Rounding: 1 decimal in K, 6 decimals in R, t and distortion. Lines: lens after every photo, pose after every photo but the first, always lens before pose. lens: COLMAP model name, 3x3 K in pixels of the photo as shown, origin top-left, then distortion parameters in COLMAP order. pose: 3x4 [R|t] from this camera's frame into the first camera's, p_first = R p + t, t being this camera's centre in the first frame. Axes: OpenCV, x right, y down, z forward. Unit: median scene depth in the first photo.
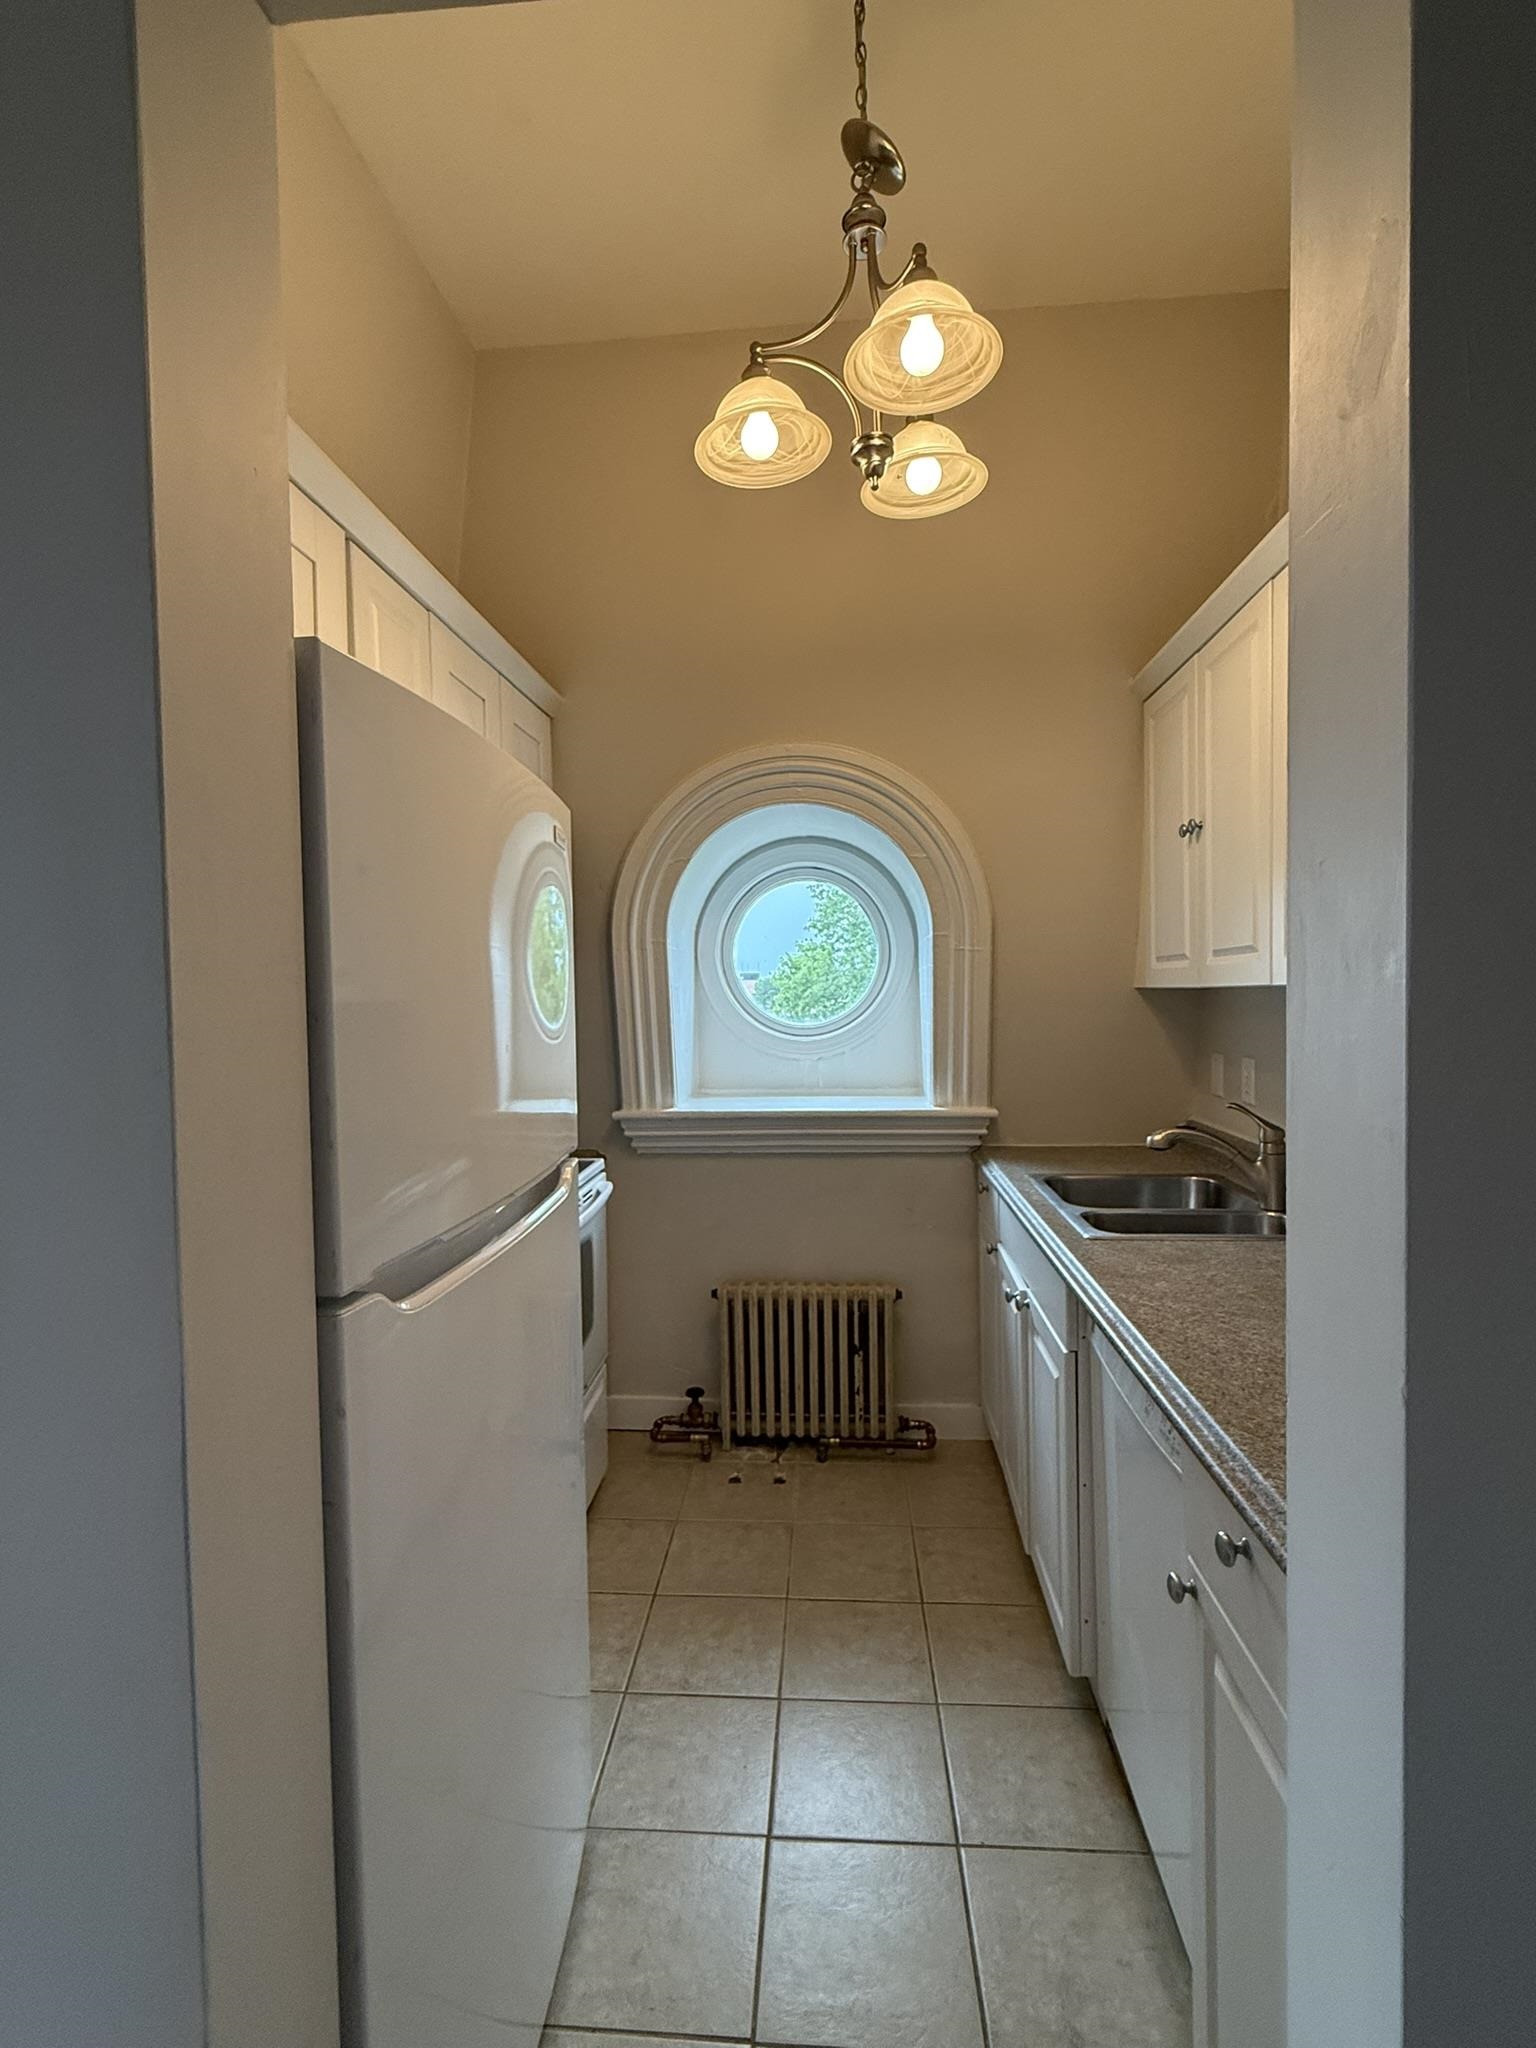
lens RADIAL K [[995.5, 0, 775.1], [0, 995.5, 1027.1], [0, 0, 1]] dist [-0.000175, 0.000719]
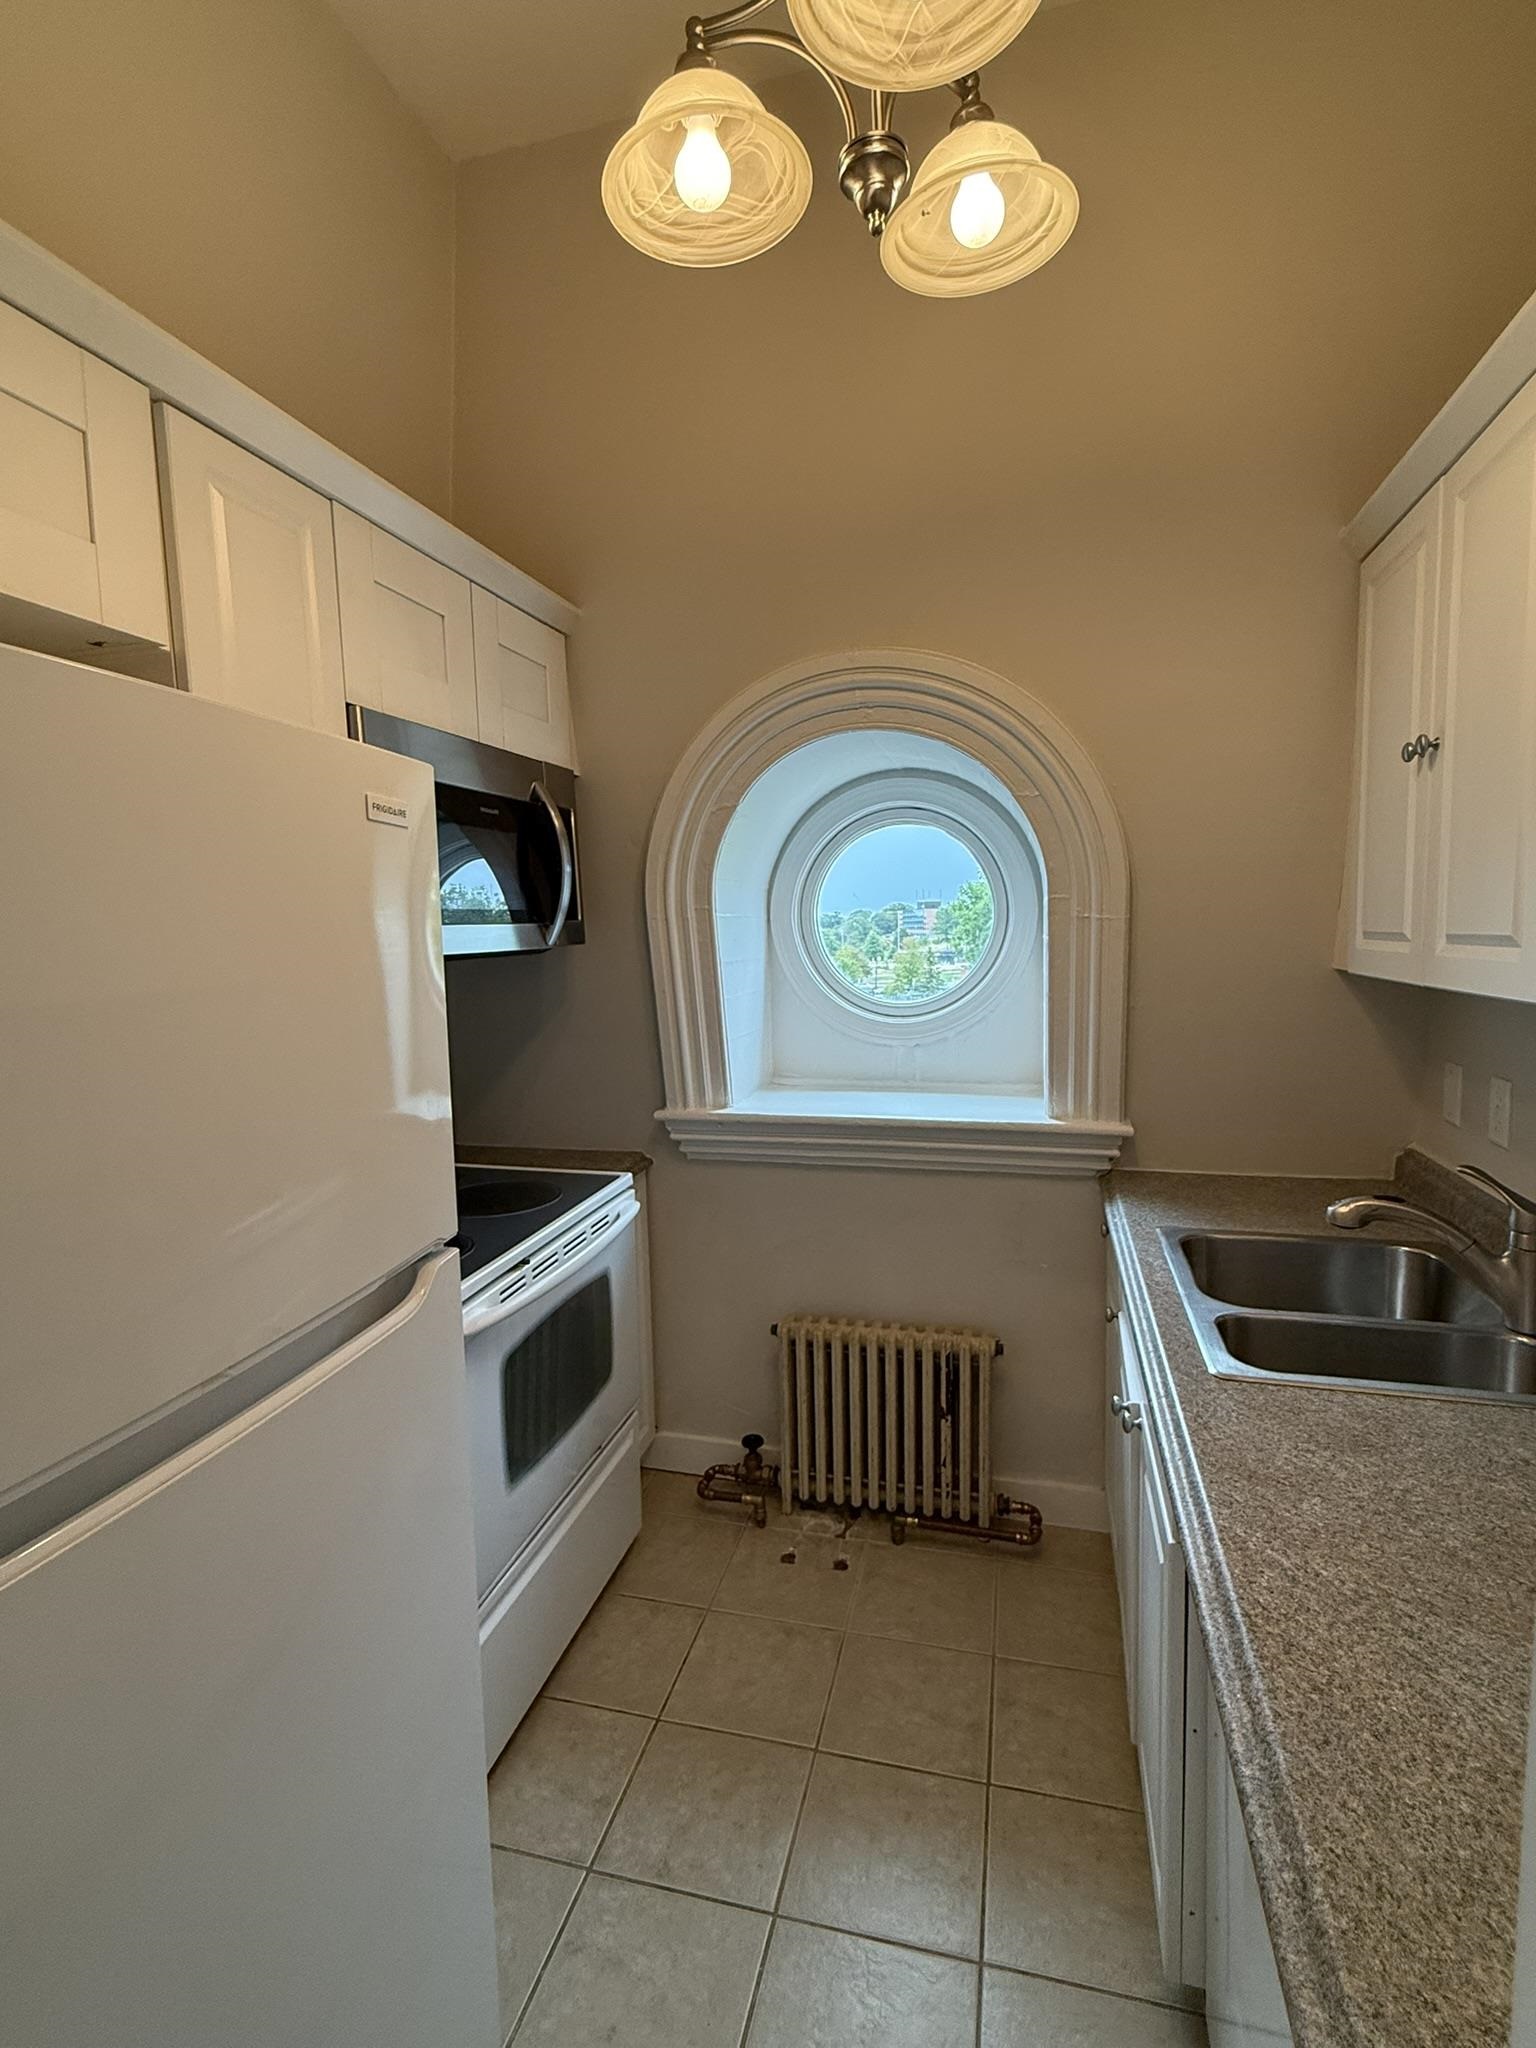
lens RADIAL K [[995.5, 0, 786.1], [0, 995.5, 1019.5], [0, 0, 1]] dist [-0.000175, 0.000719]
pose [[0.981654, 0.014770, -0.190099, 0.119833], [-0.001004, 0.997382, 0.072310, -0.061008], [0.190669, -0.070793, 0.979098, 0.233623]]
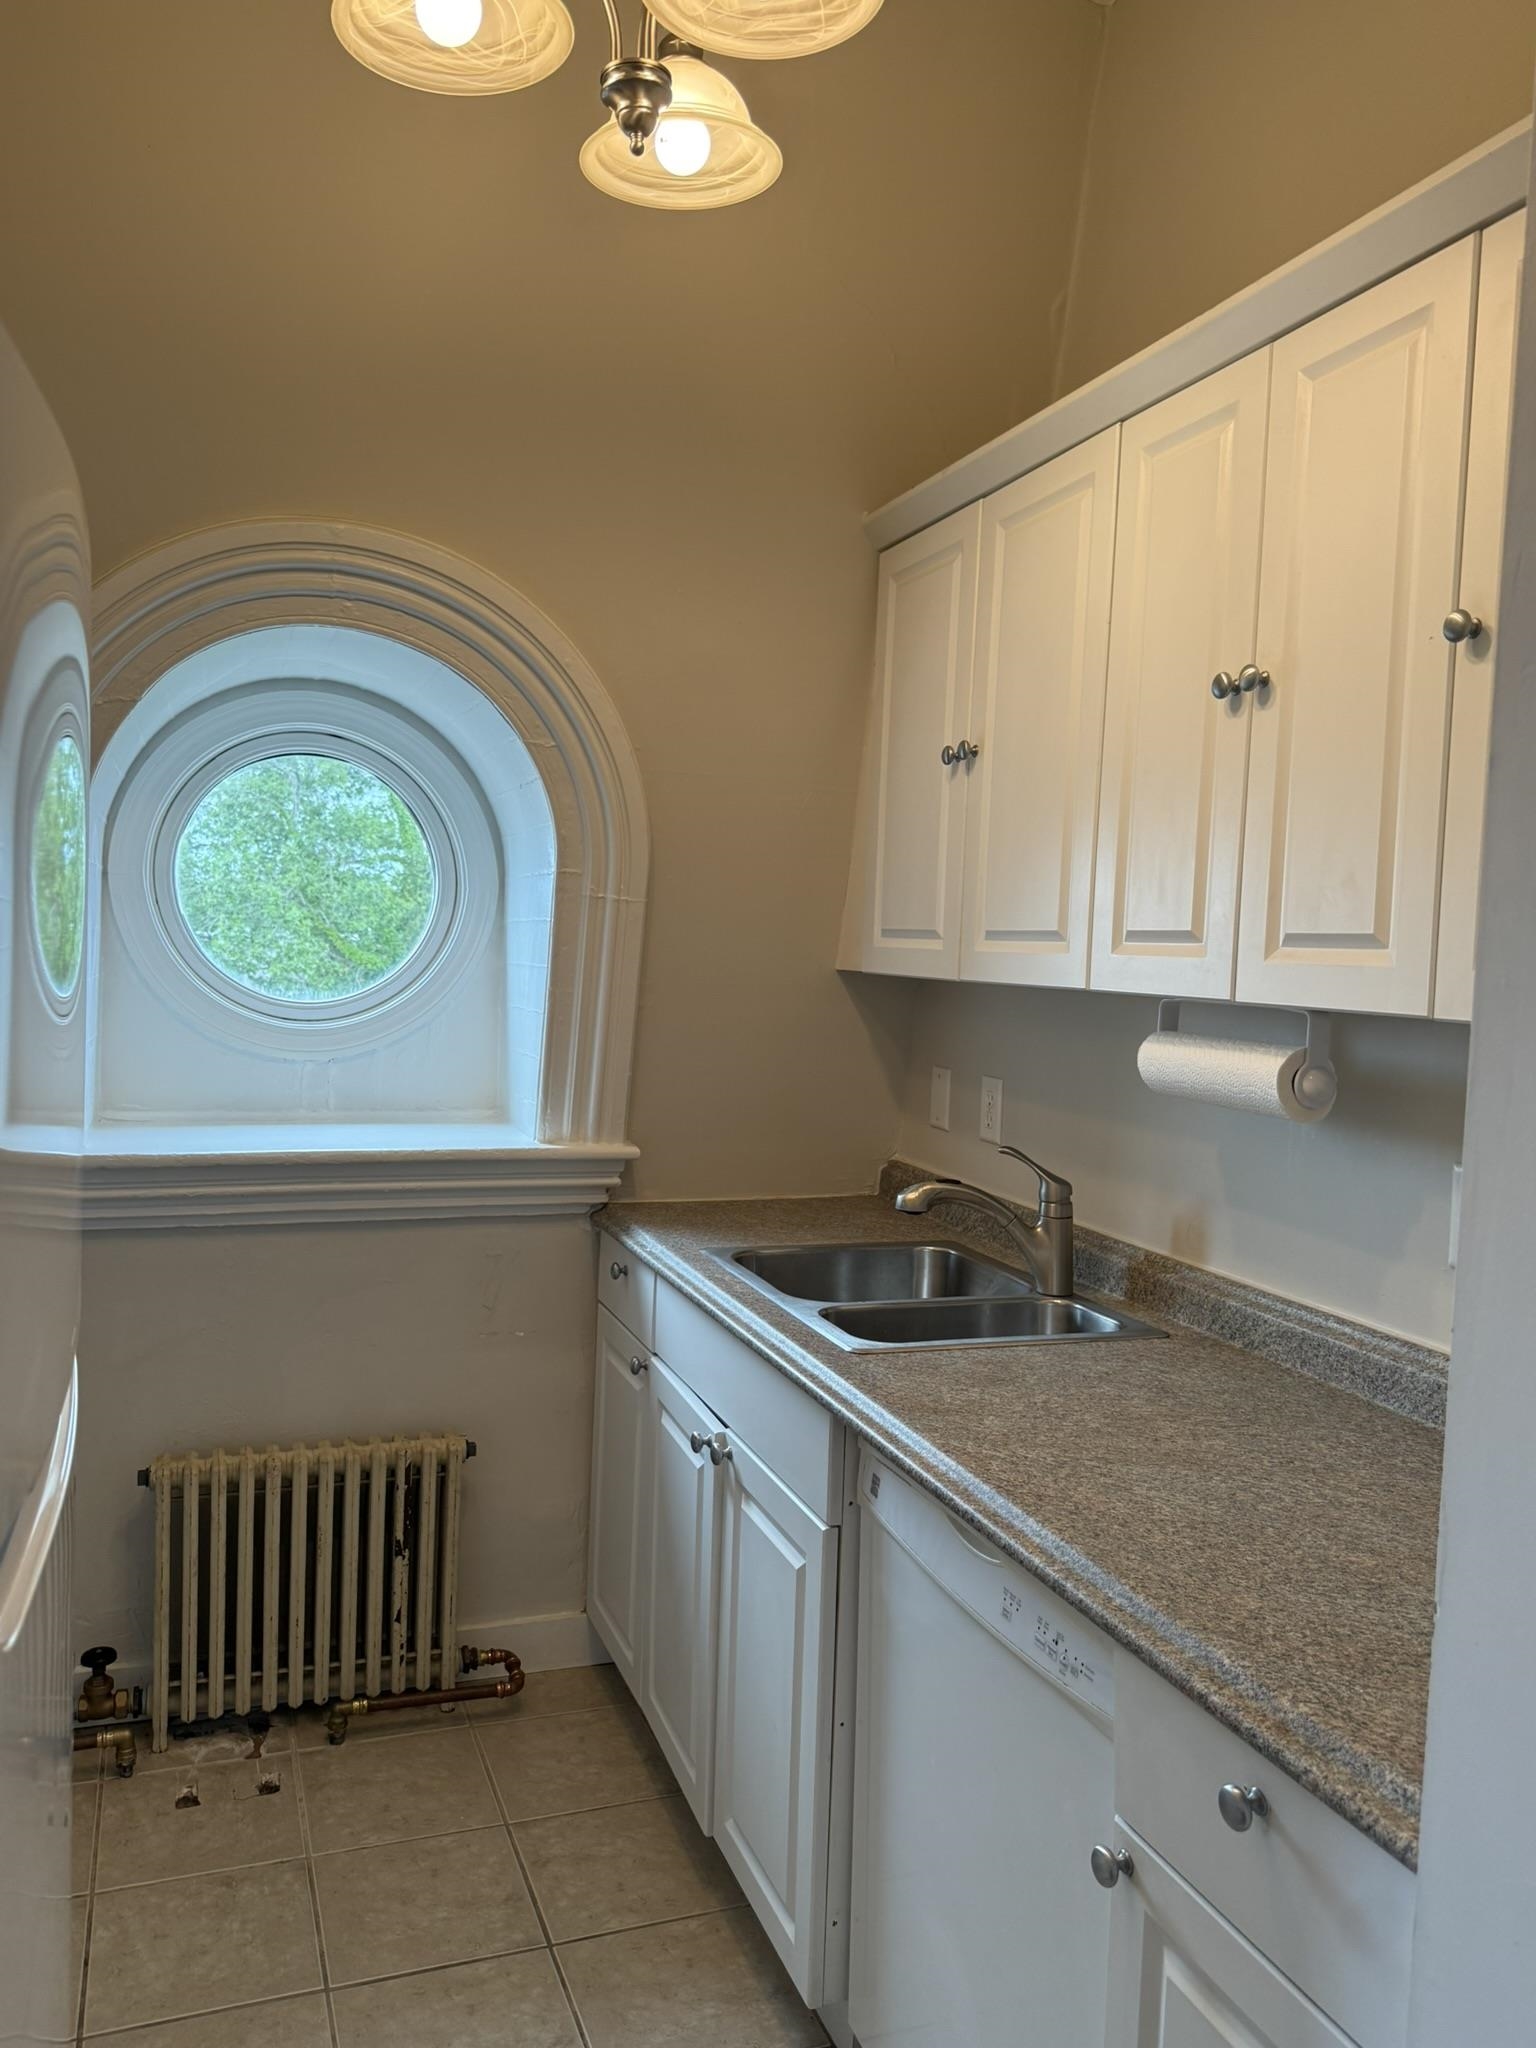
lens RADIAL K [[1571.9, 0, 780.0], [0, 1571.9, 1022.5], [0, 0, 1]] dist [0.059055, -0.081547]
pose [[0.899148, 0.029577, 0.436645, -0.158929], [-0.041530, 0.998978, 0.017851, -0.023208], [-0.435670, -0.034185, 0.899457, 0.052877]]
